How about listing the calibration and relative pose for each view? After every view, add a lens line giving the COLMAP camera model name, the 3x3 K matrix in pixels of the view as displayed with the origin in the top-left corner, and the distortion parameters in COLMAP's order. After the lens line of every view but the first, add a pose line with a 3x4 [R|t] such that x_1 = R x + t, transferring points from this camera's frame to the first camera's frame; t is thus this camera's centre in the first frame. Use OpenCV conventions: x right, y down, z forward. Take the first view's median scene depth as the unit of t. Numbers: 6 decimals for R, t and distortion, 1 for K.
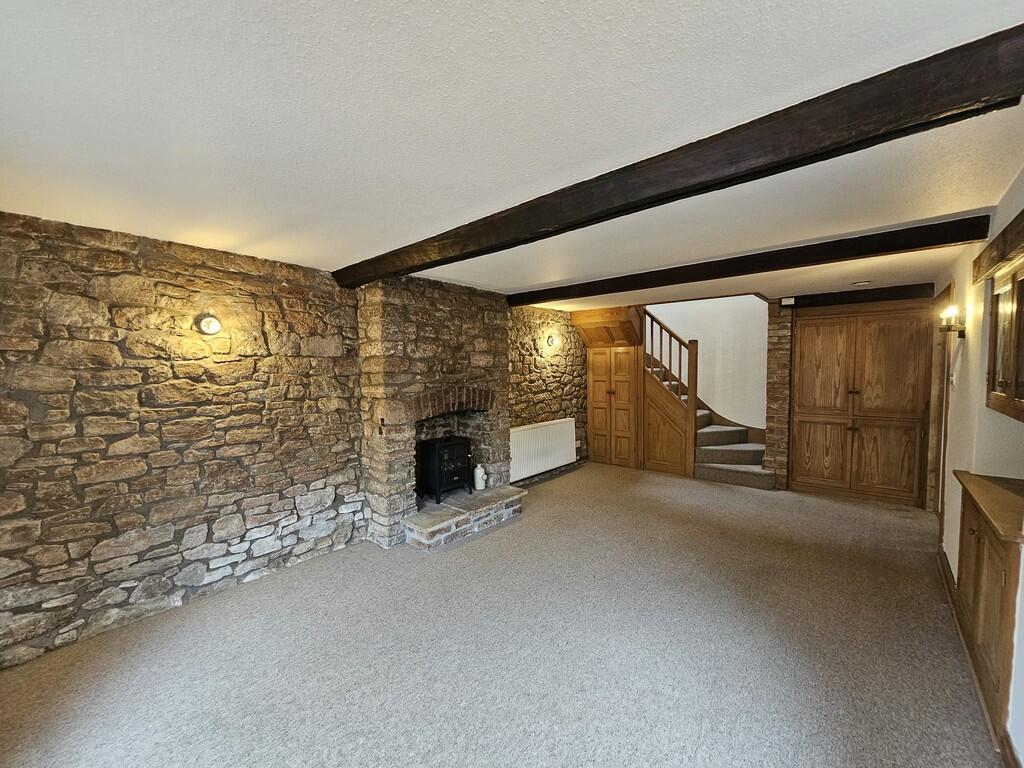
lens RADIAL K [[420.6, 0, 510.2], [0, 420.6, 388.6], [0, 0, 1]] dist [-0.004631, -0.000097]
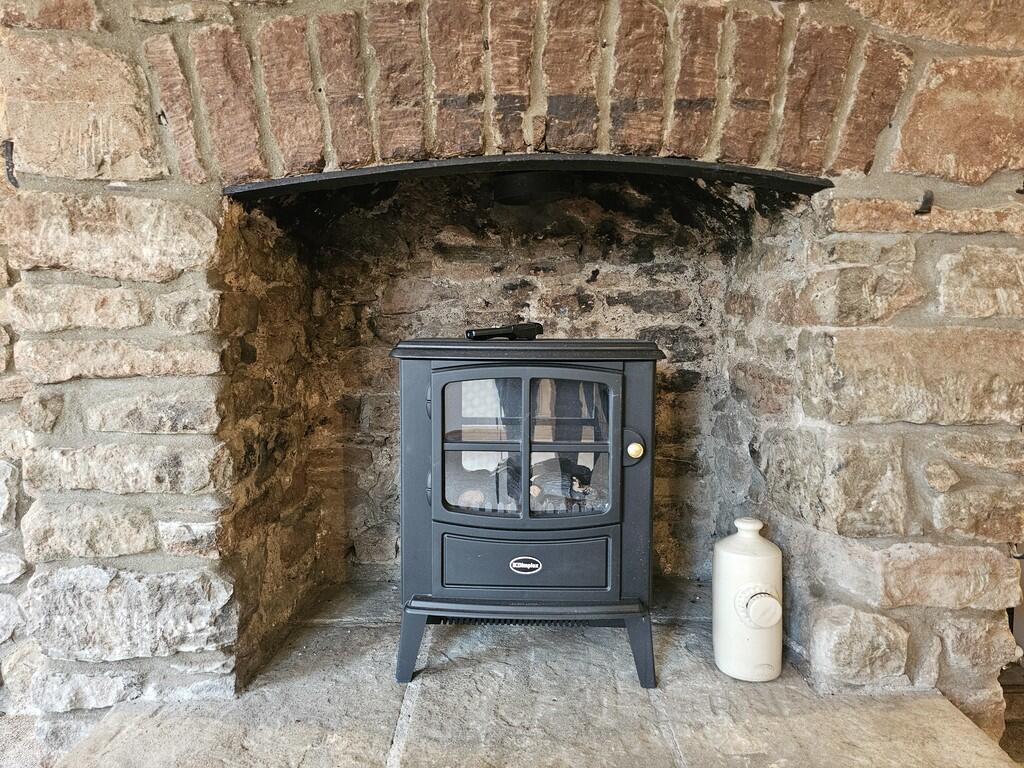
lens RADIAL K [[683.3, 0, 512.1], [0, 683.3, 381.3], [0, 0, 1]] dist [0.007874, 0.001565]
pose [[0.659461, 0.077750, -0.747708, 0.055065], [-0.050815, 0.996973, 0.058852, 0.104545], [0.750020, -0.000816, 0.661415, 0.686808]]
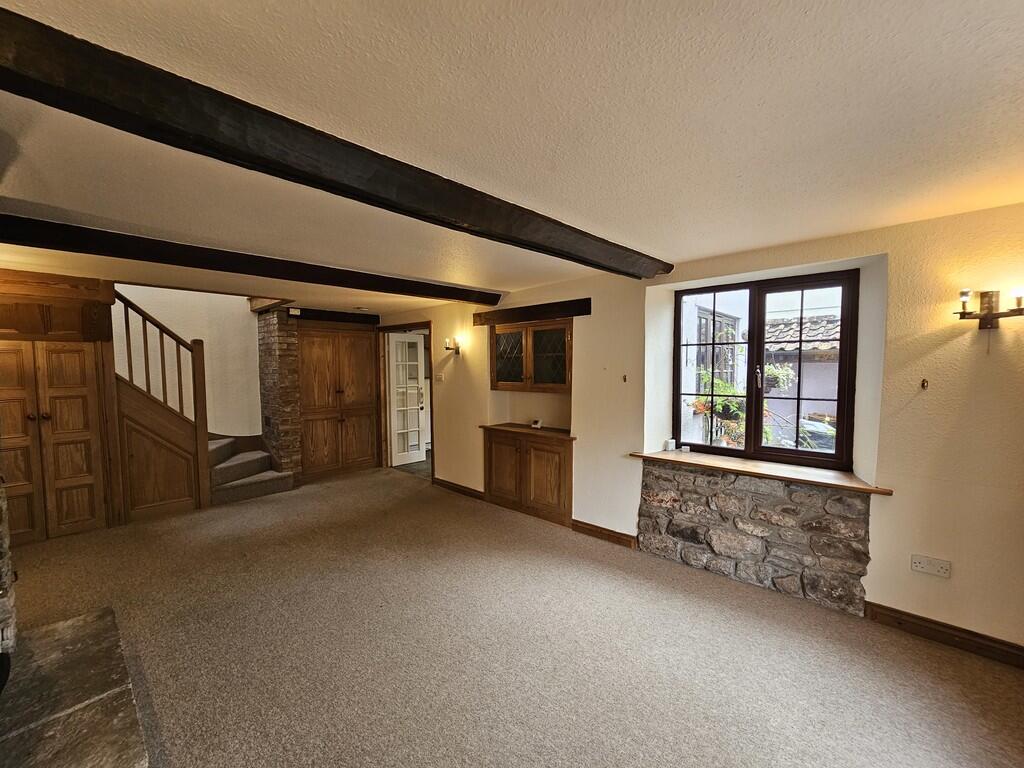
lens RADIAL K [[420.6, 0, 508.7], [0, 420.6, 388.6], [0, 0, 1]] dist [-0.004631, -0.000097]
pose [[0.027758, -0.041635, 0.998747, -0.430059], [0.061286, 0.997324, 0.039873, -0.019806], [-0.997734, 0.060102, 0.030235, 0.440536]]
